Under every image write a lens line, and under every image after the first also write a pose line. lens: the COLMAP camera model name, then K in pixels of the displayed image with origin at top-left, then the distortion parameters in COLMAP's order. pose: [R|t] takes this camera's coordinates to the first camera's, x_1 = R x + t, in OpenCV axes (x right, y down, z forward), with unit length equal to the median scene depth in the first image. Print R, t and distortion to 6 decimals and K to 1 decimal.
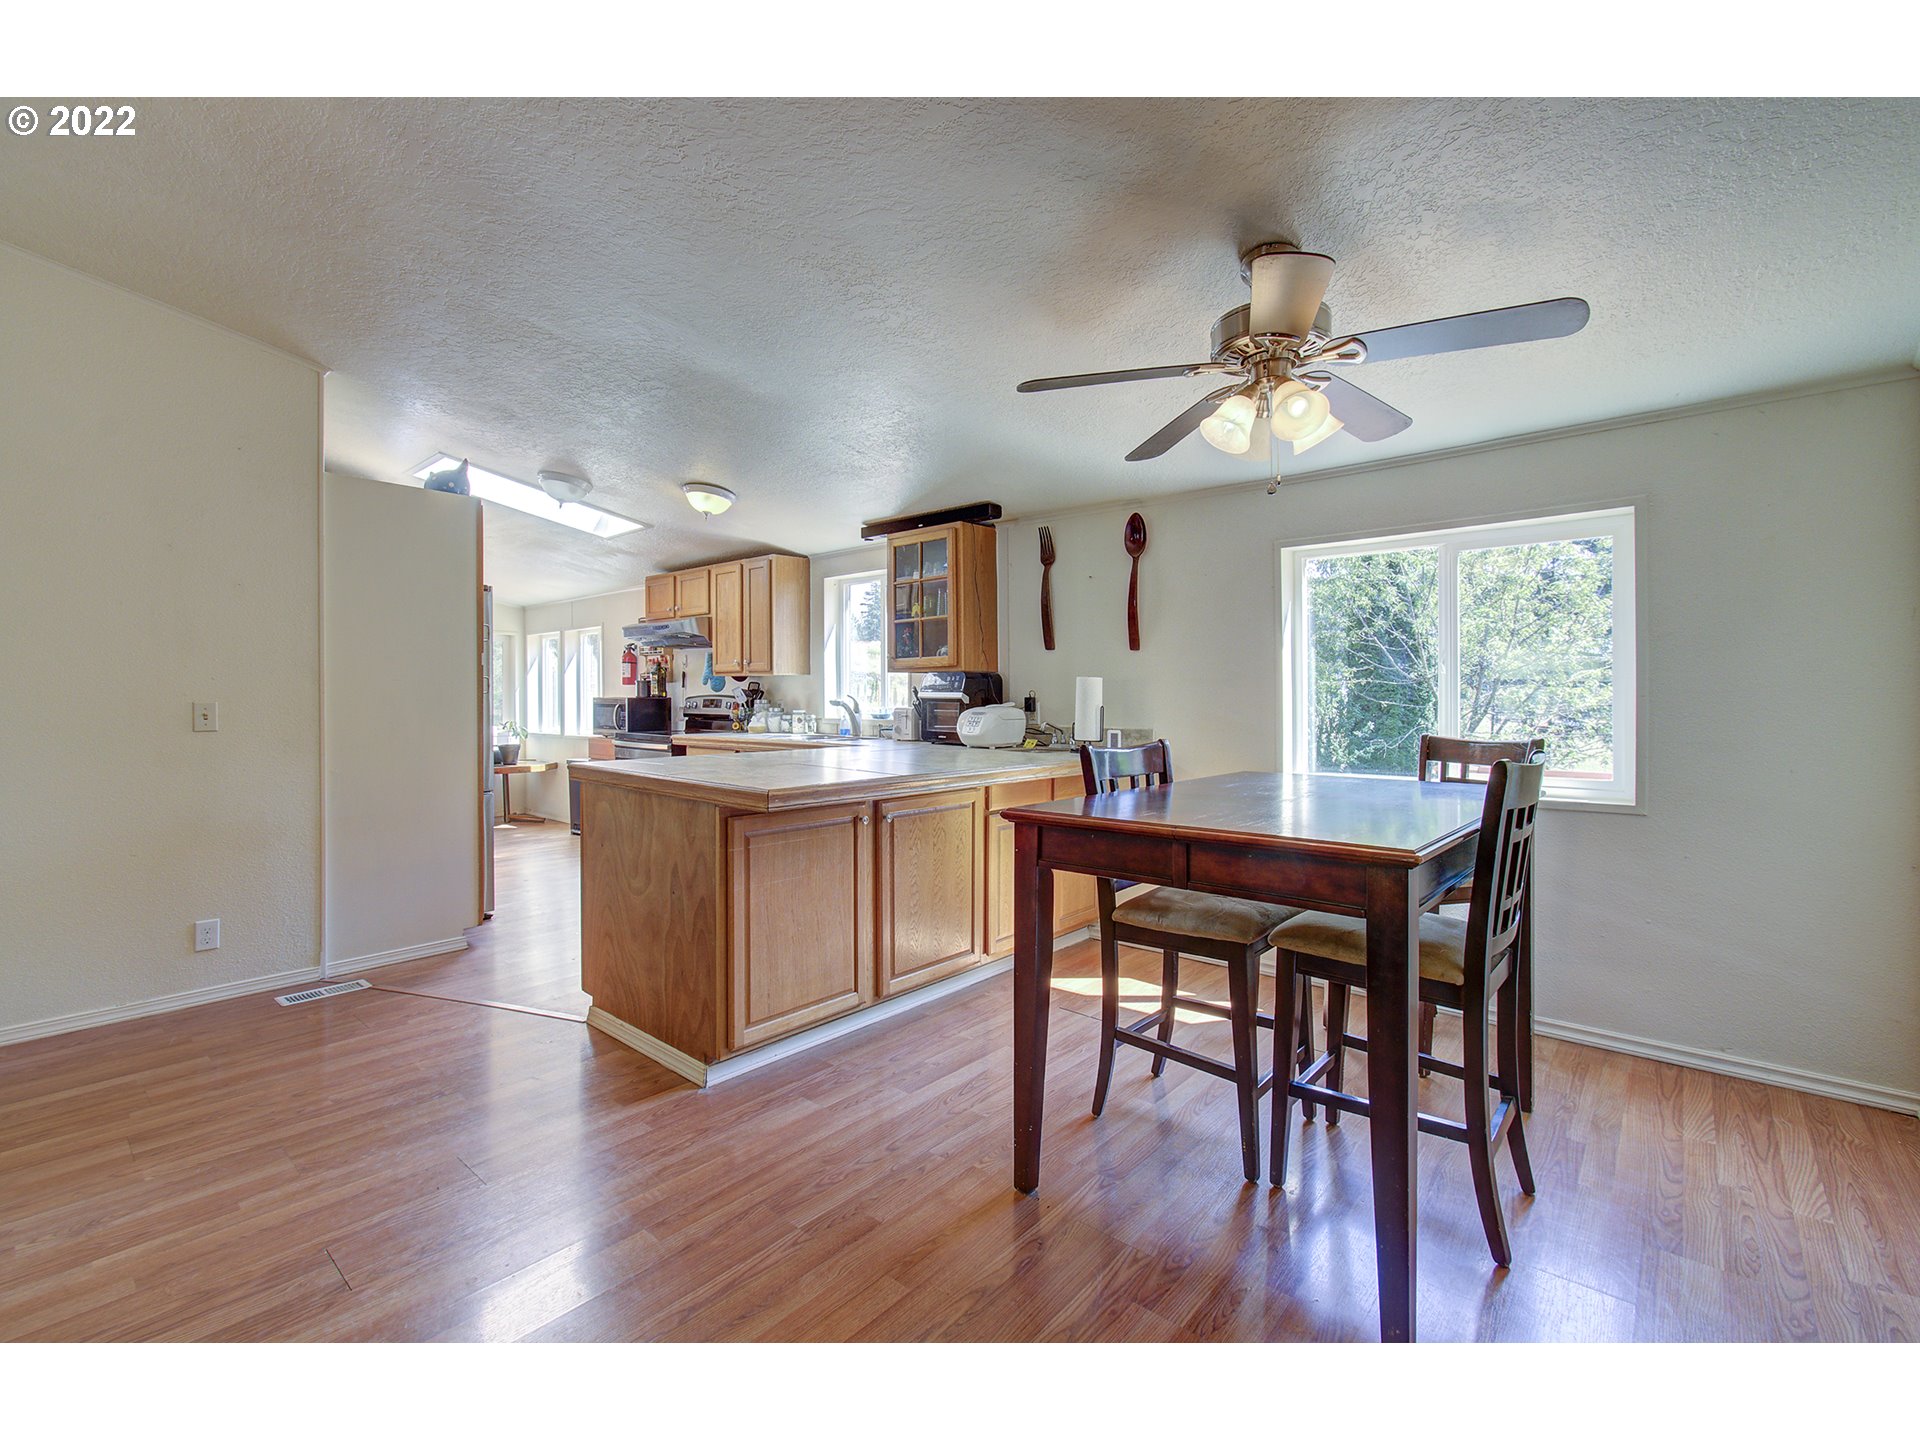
lens RADIAL K [[836.5, 0, 931.6], [0, 836.5, 700.9], [0, 0, 1]] dist [-0.001924, 0.000445]
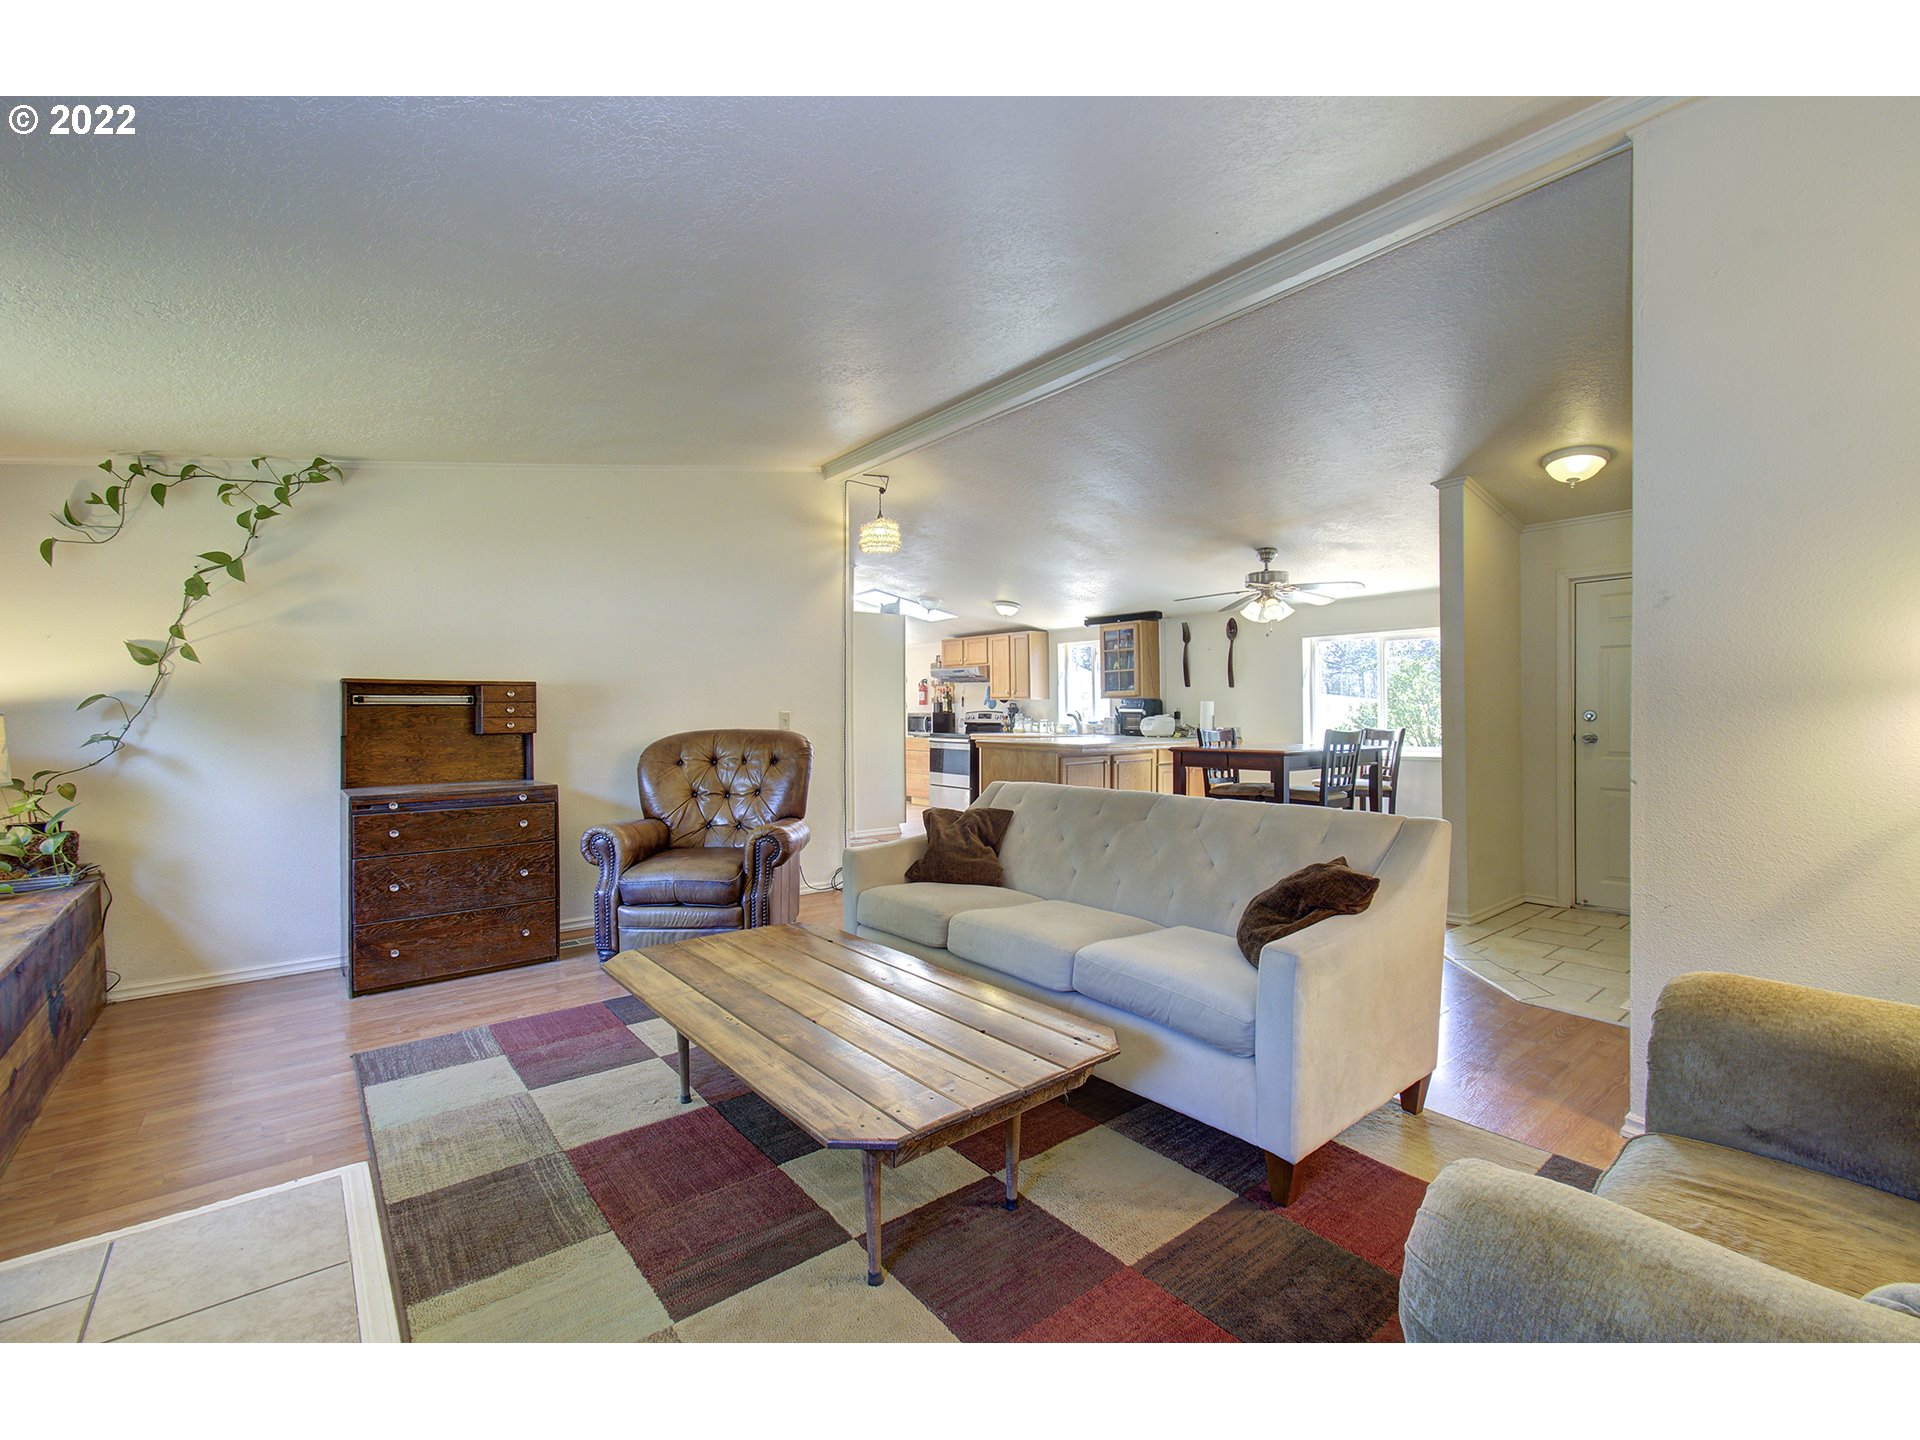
lens RADIAL K [[836.5, 0, 1002.3], [0, 836.5, 732.2], [0, 0, 1]] dist [-0.001924, 0.000445]
pose [[0.996154, -0.001702, -0.087604, -0.092081], [0.003395, 0.999810, 0.019178, 0.004222], [0.087555, -0.019401, 0.995971, -0.763118]]
